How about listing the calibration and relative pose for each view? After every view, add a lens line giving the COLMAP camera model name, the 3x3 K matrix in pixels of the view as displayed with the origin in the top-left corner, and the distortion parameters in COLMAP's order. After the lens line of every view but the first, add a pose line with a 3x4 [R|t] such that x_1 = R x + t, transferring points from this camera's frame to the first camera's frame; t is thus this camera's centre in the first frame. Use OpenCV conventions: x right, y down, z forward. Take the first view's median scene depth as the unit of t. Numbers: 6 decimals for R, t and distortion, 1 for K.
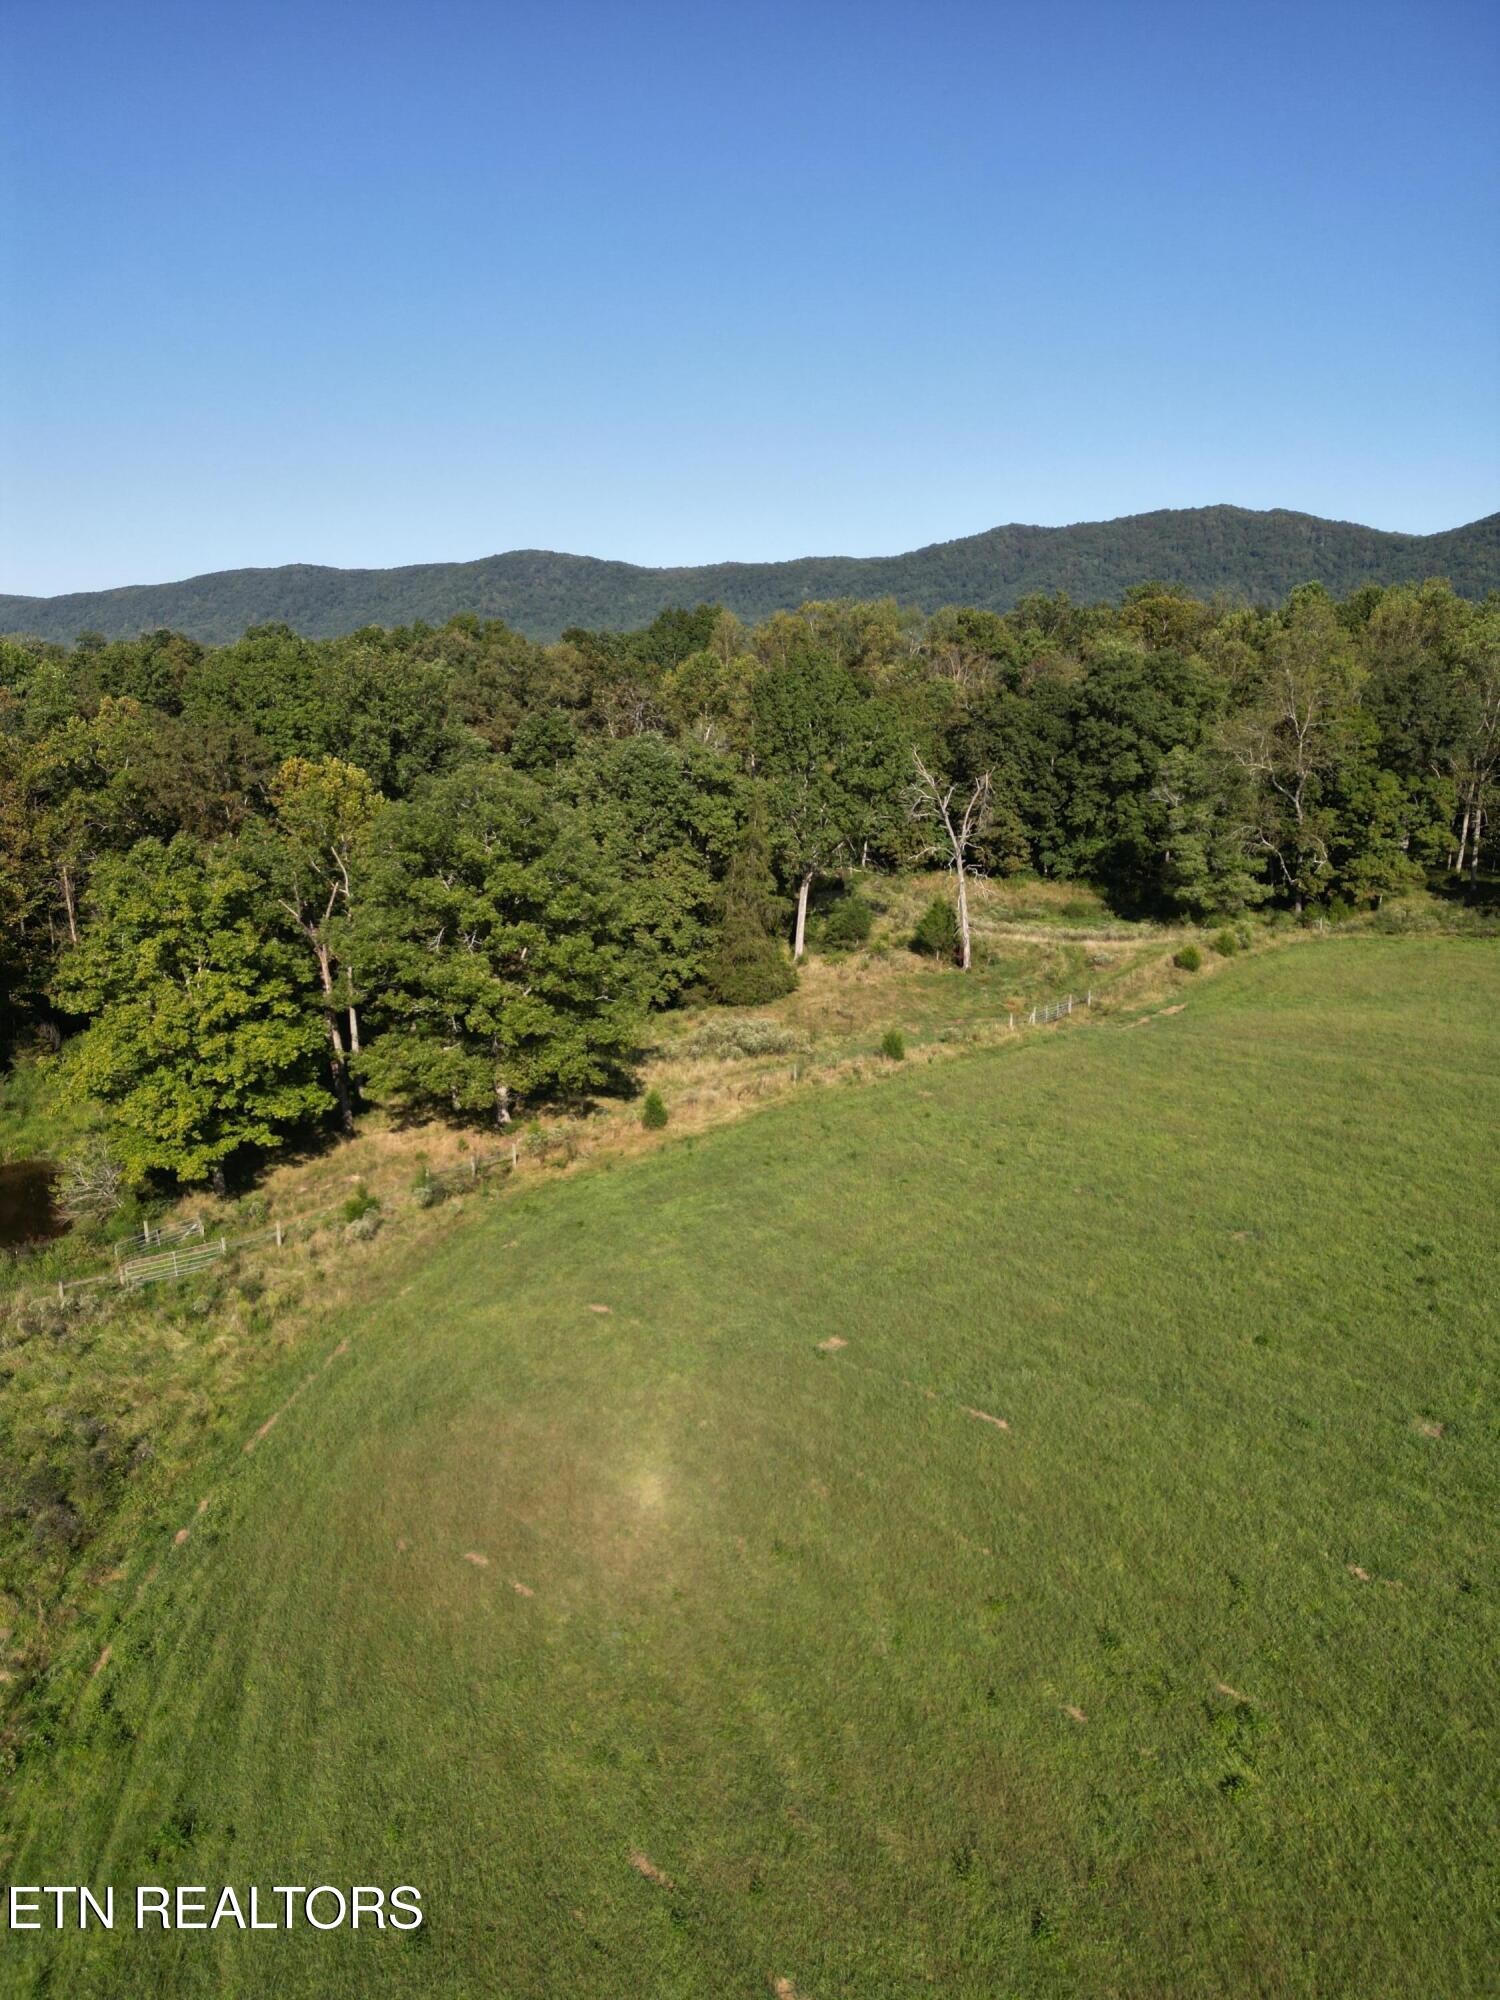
lens RADIAL K [[1388.1, 0, 746.4], [0, 1388.1, 1005.3], [0, 0, 1]] dist [0.082365, -0.080814]
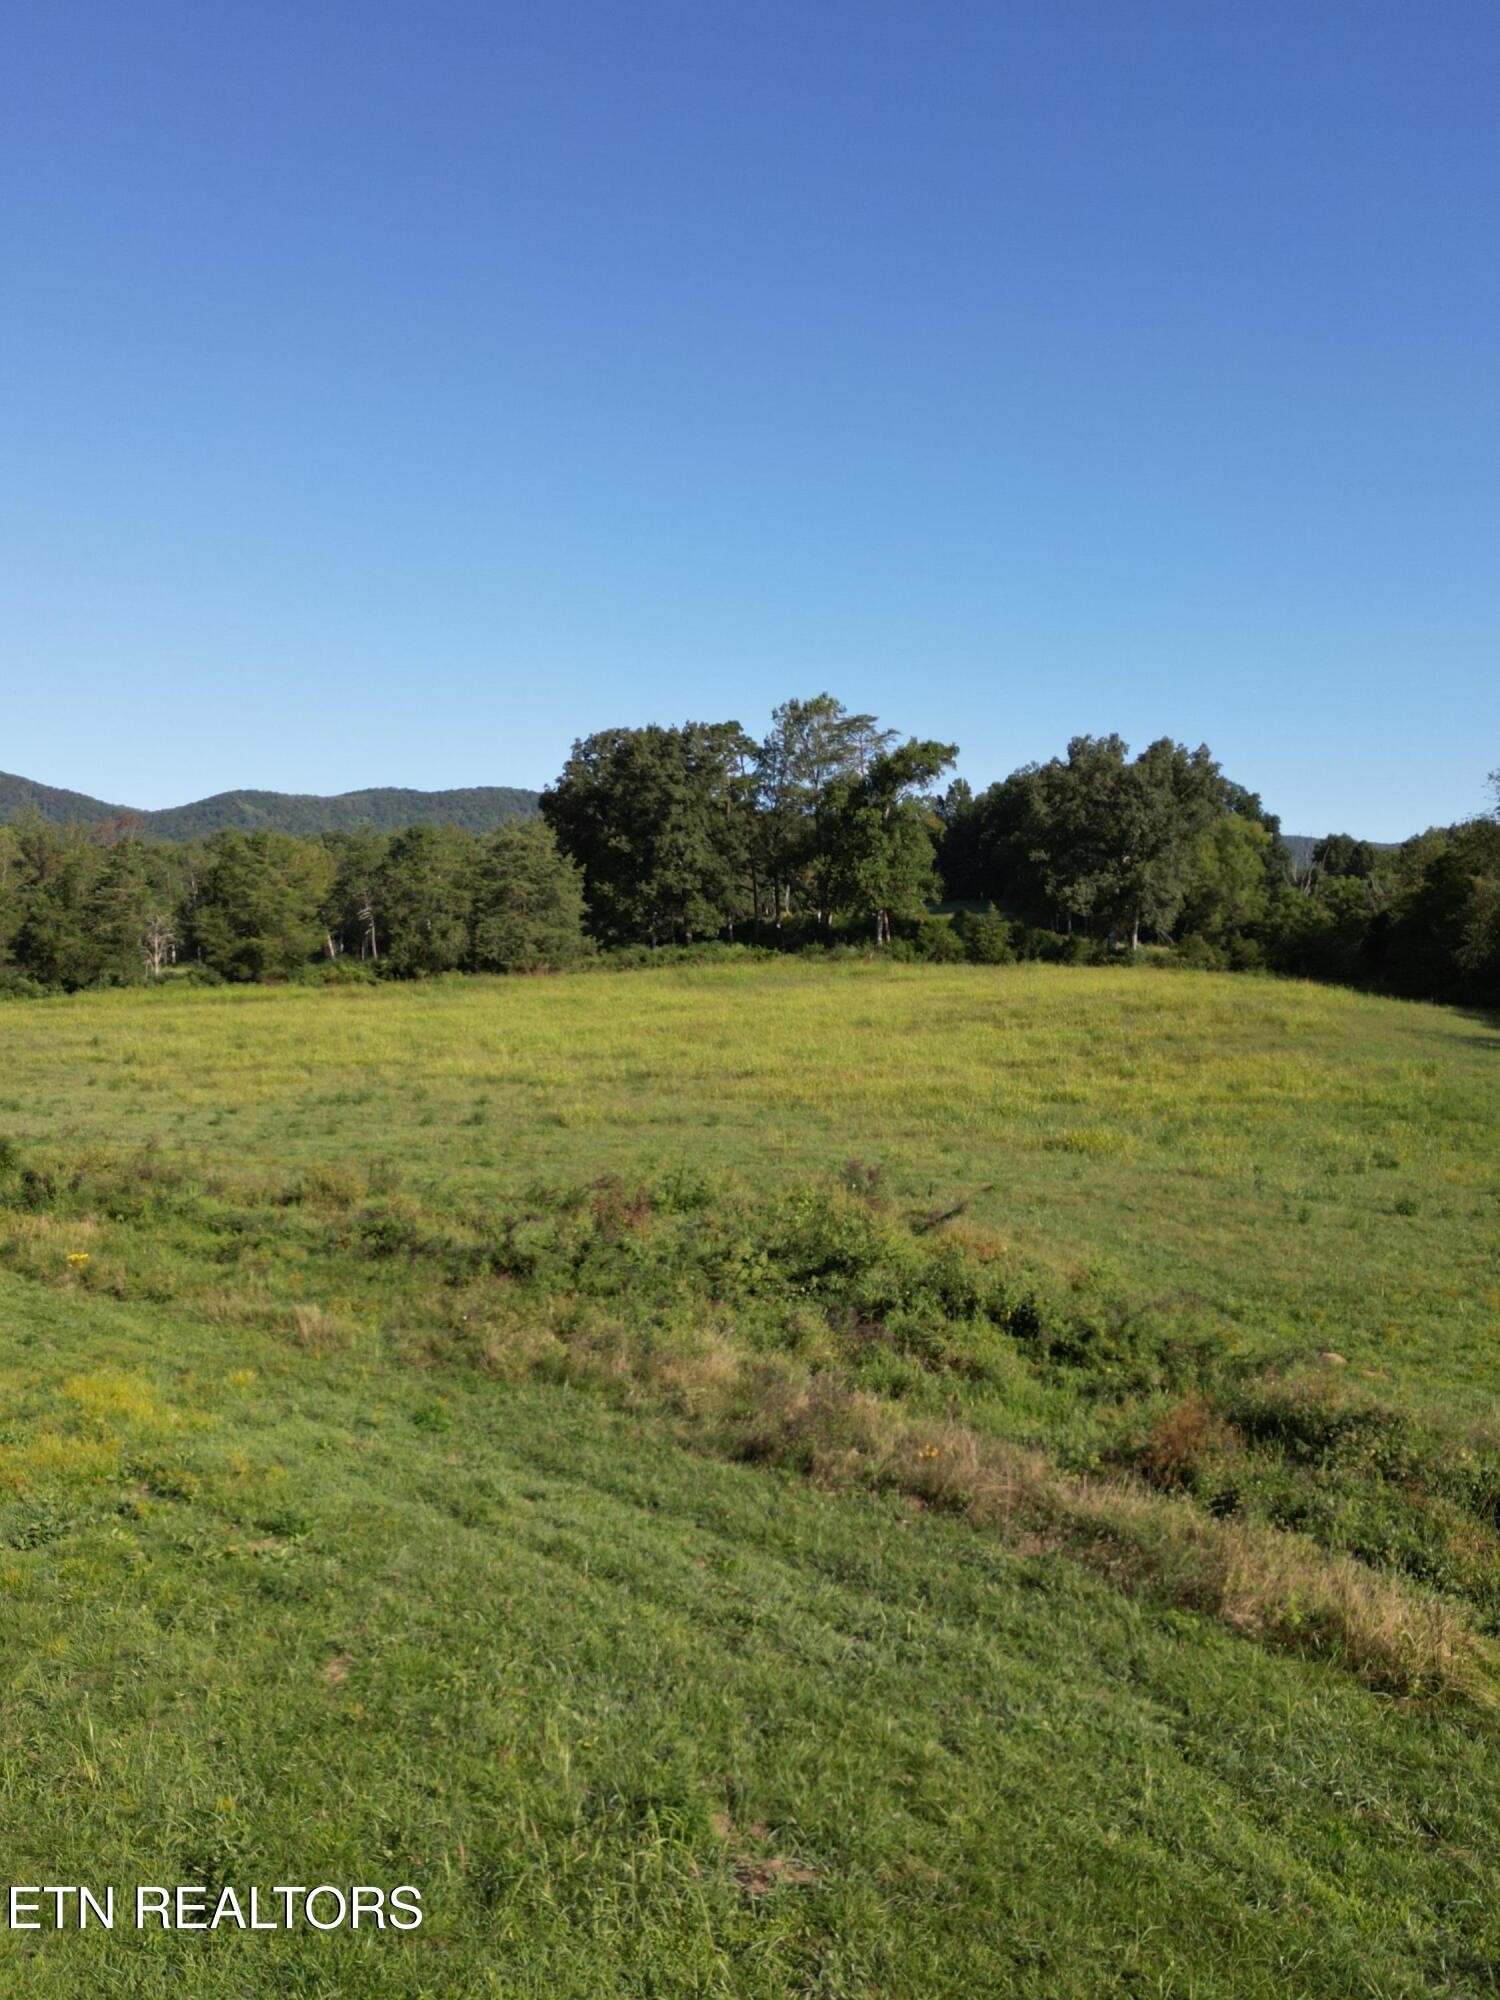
lens RADIAL K [[1624.0, 0, 750.0], [0, 1624.0, 1000.0], [0, 0, 1]] dist [0.159910, -0.368932]
pose [[0.720584, -0.007390, 0.693329, -0.287916], [0.147922, 0.978561, -0.143307, 0.406955], [-0.677406, 0.205823, 0.706228, -1.184367]]
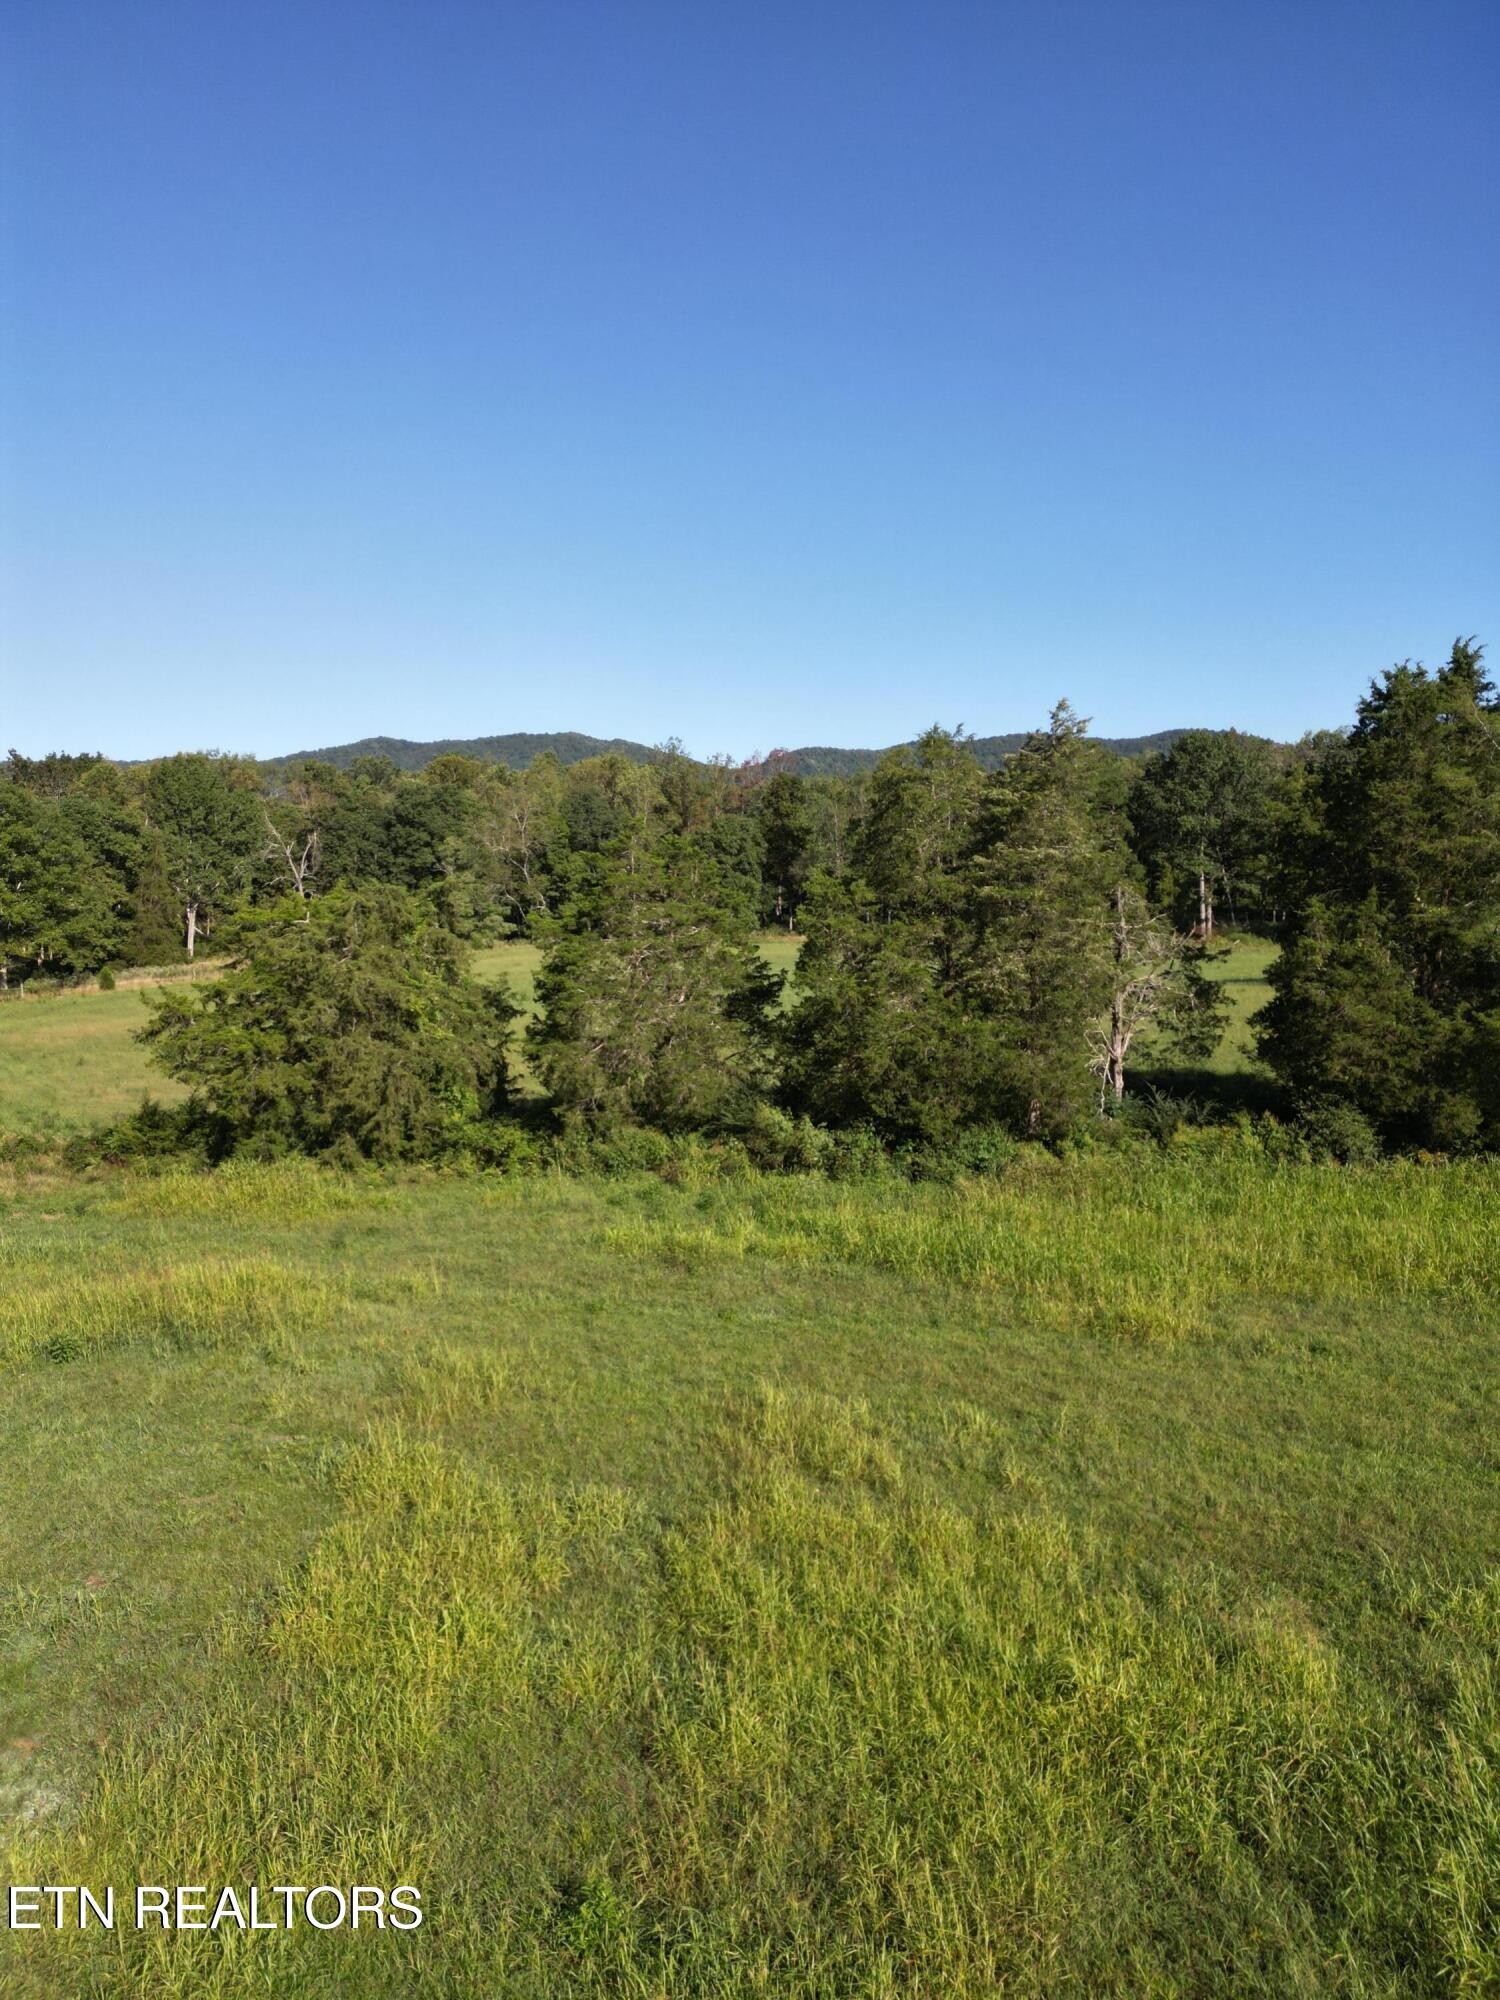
lens RADIAL K [[1388.1, 0, 746.4], [0, 1388.1, 1005.3], [0, 0, 1]] dist [0.082365, -0.080814]
pose [[0.909463, -0.029033, 0.414771, -0.034630], [0.088728, 0.988132, -0.125386, 0.197158], [-0.406208, 0.150835, 0.901246, -0.439349]]
